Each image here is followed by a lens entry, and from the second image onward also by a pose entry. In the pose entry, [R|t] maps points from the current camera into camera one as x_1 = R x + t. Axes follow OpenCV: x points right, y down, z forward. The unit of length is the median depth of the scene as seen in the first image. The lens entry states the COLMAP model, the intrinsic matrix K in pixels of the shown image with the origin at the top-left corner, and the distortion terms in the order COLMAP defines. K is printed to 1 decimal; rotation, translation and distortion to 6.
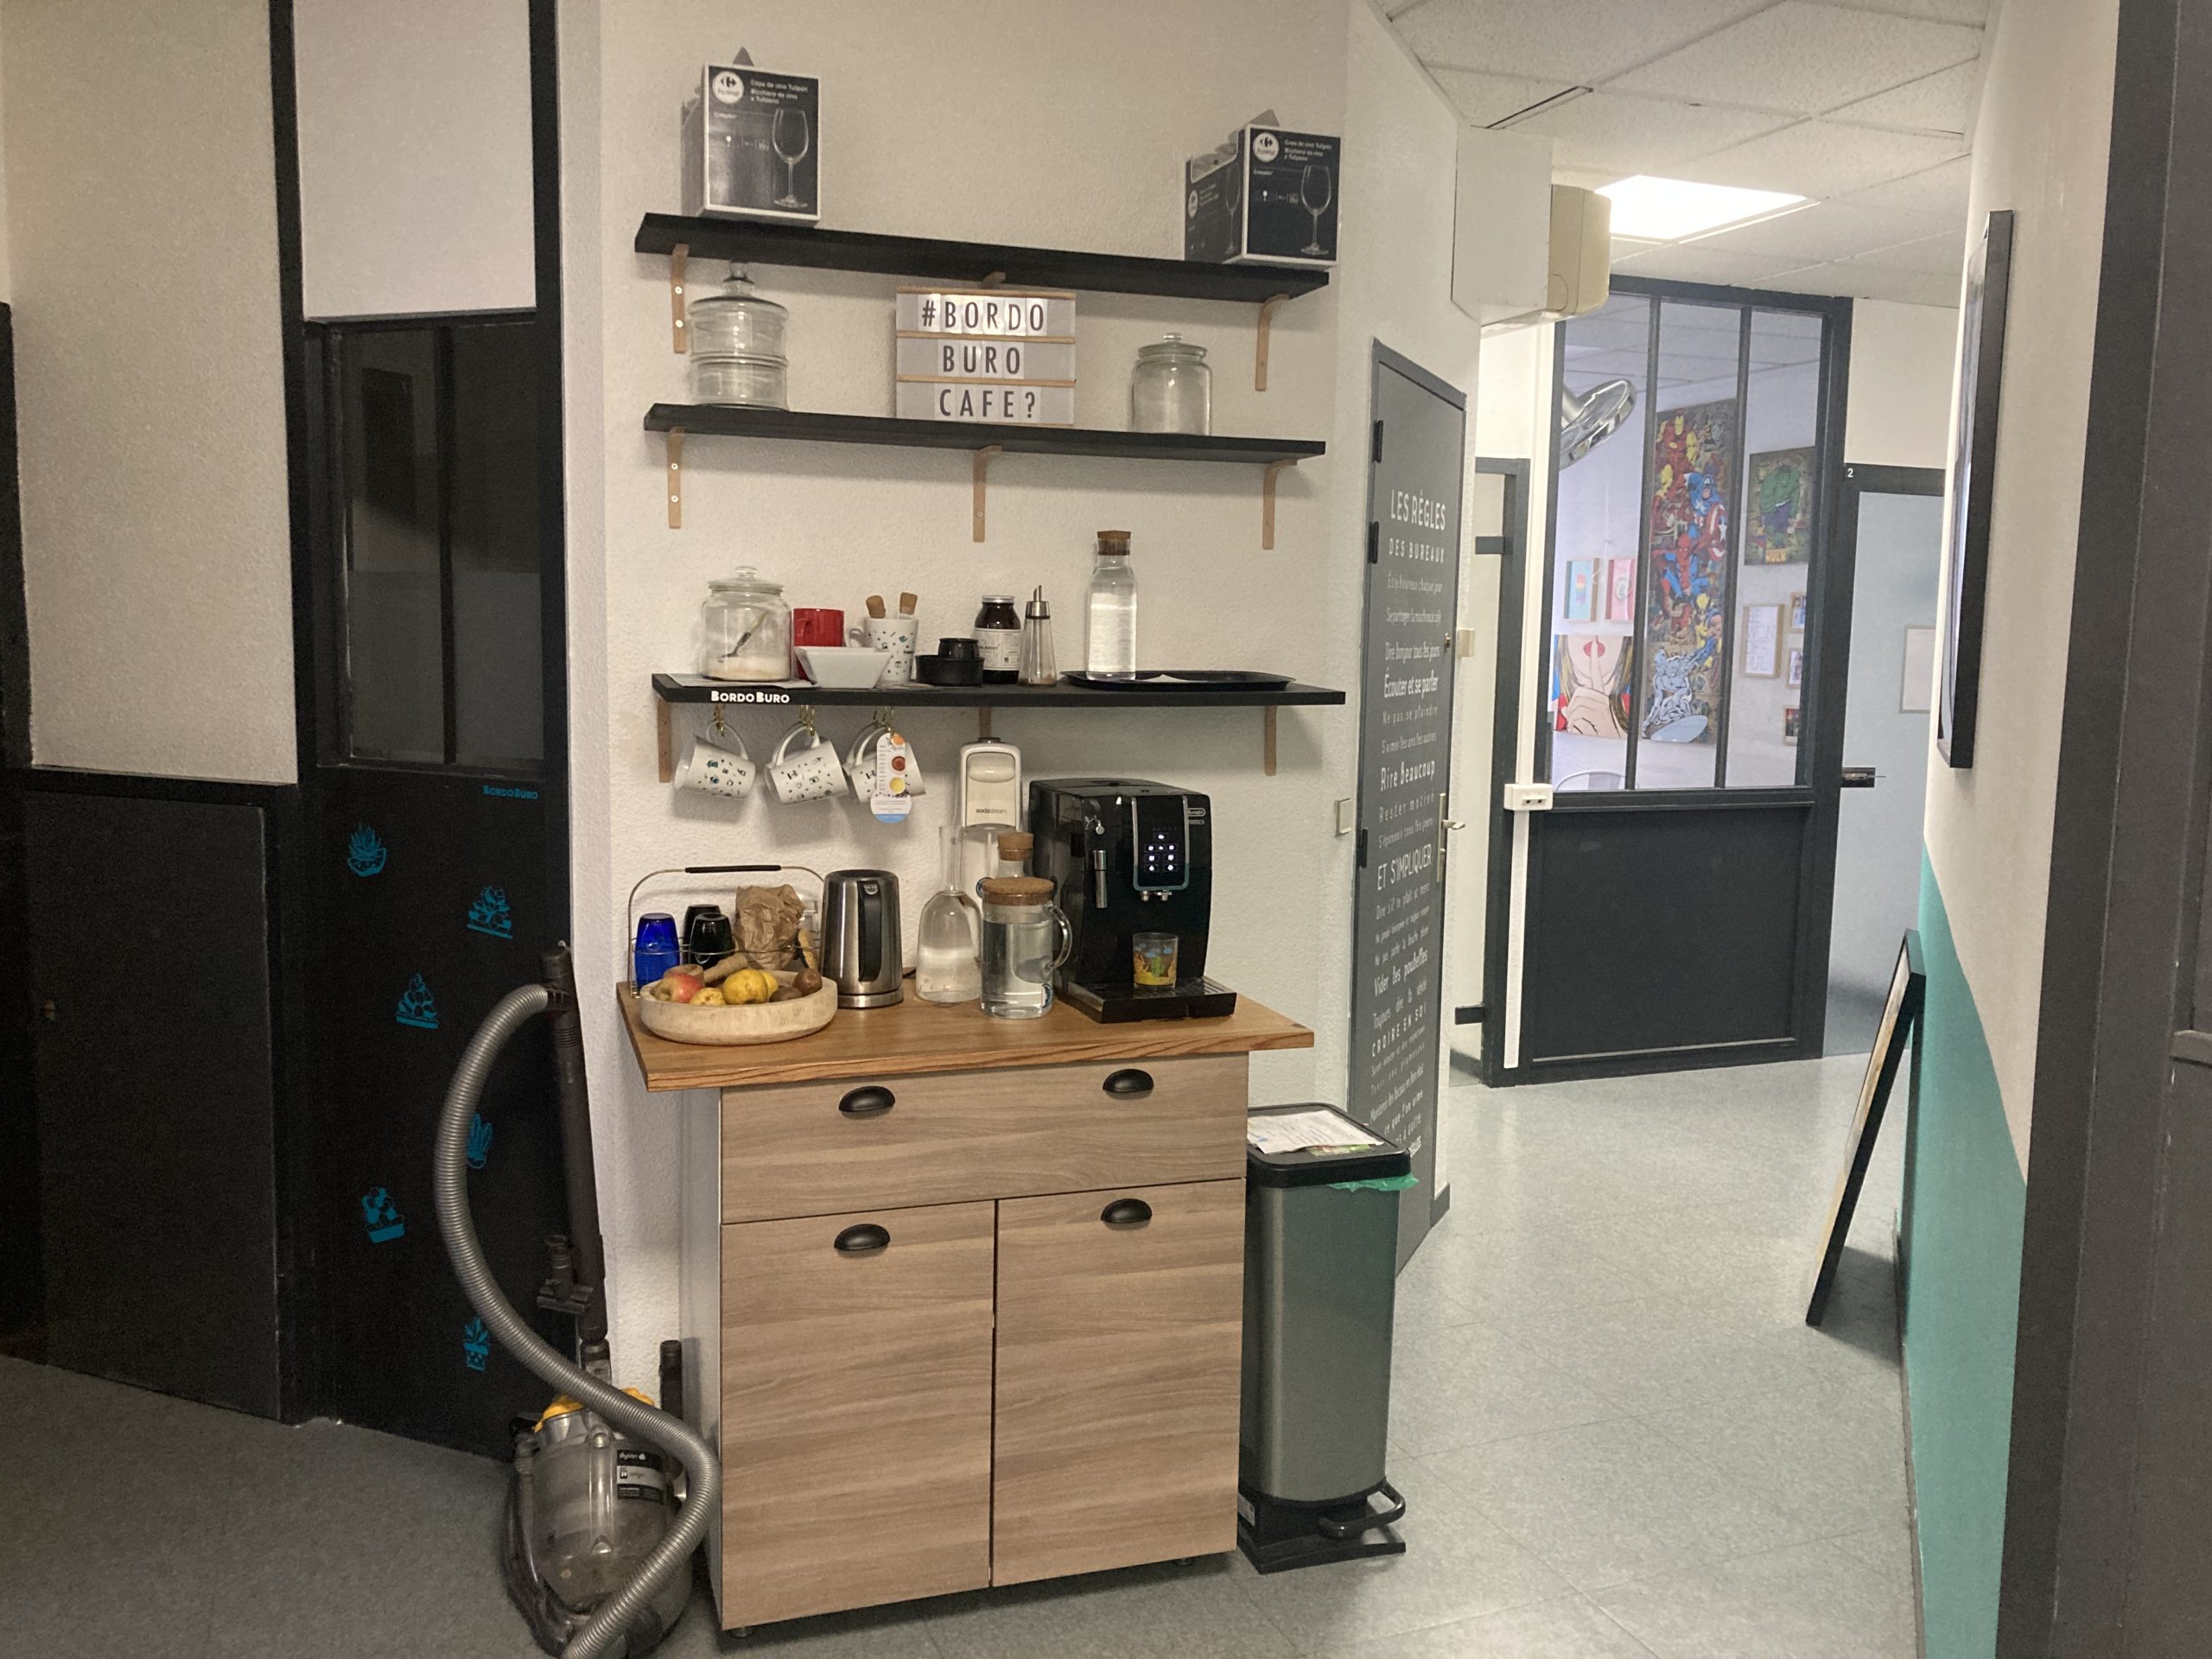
lens RADIAL K [[1820.8, 0, 1102.6], [0, 1820.8, 834.2], [0, 0, 1]] dist [0.005116, 0.000541]
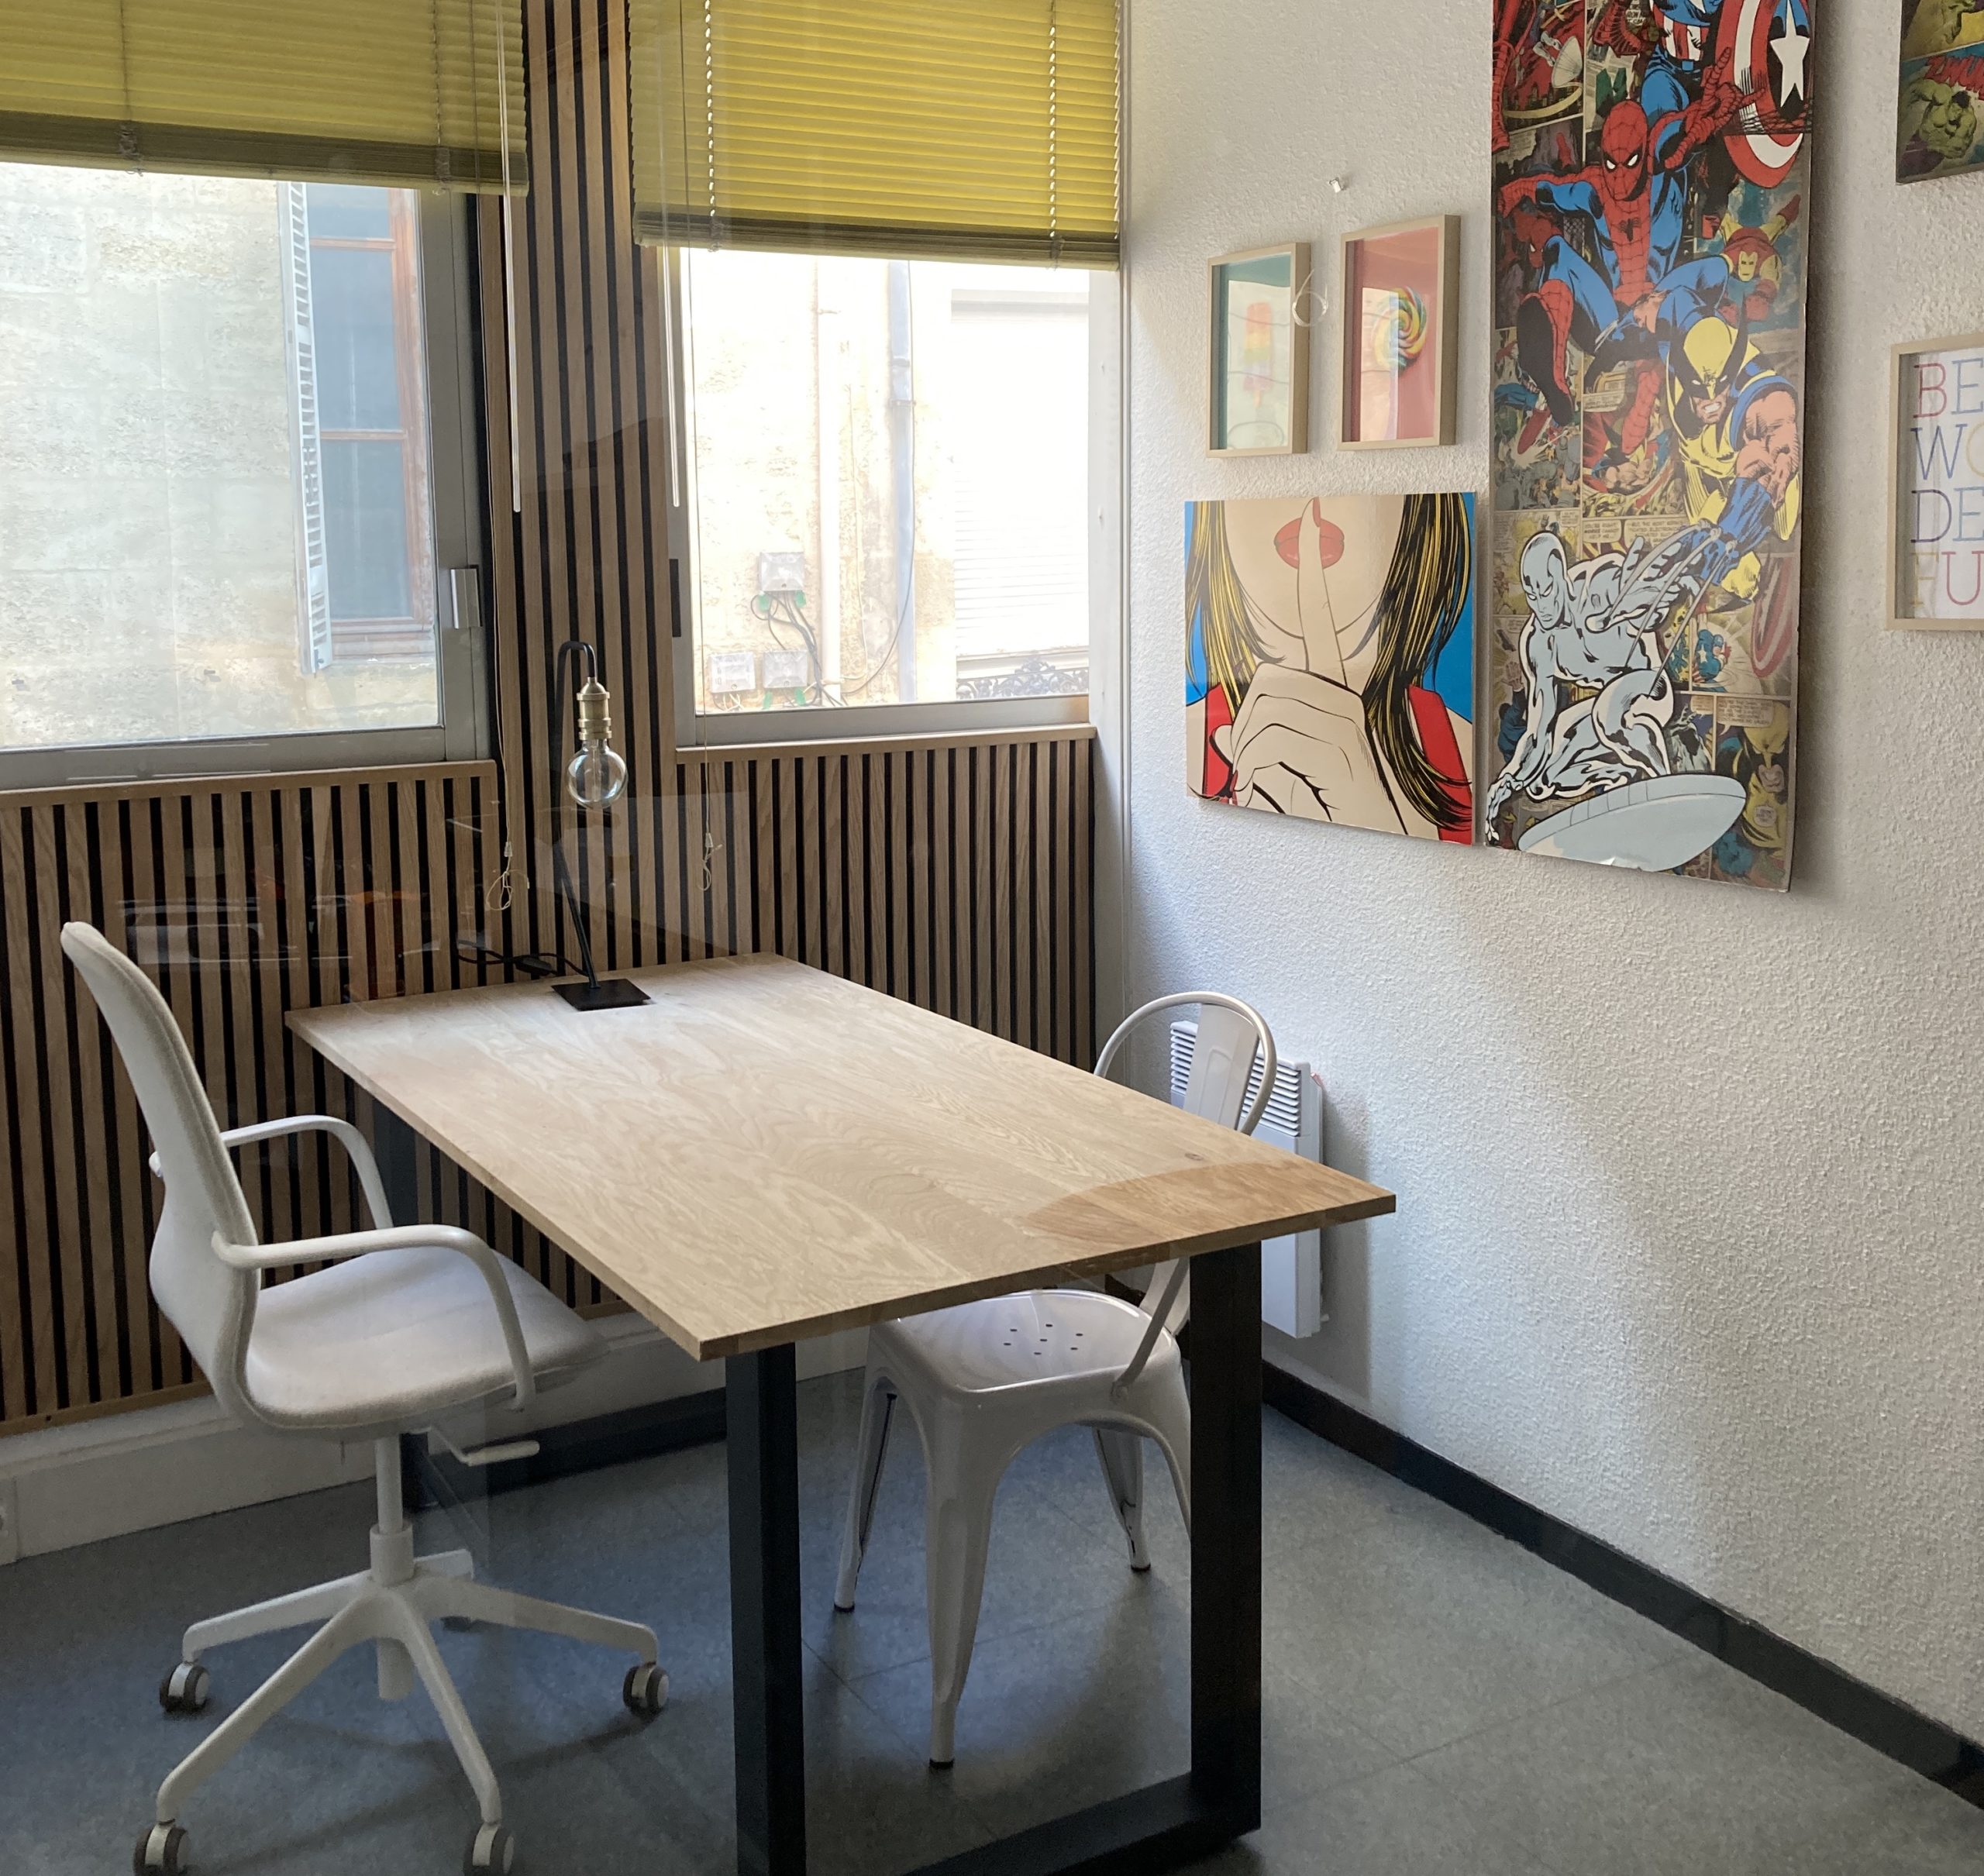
lens RADIAL K [[2241.5, 0, 992.6], [0, 2241.5, 934.0], [0, 0, 1]] dist [-0.131067, 0.000000]
pose [[0.989692, -0.050054, 0.134179, 0.175657], [0.042766, 0.997477, 0.056660, -0.063918], [-0.136677, -0.050337, 0.989336, 0.680194]]
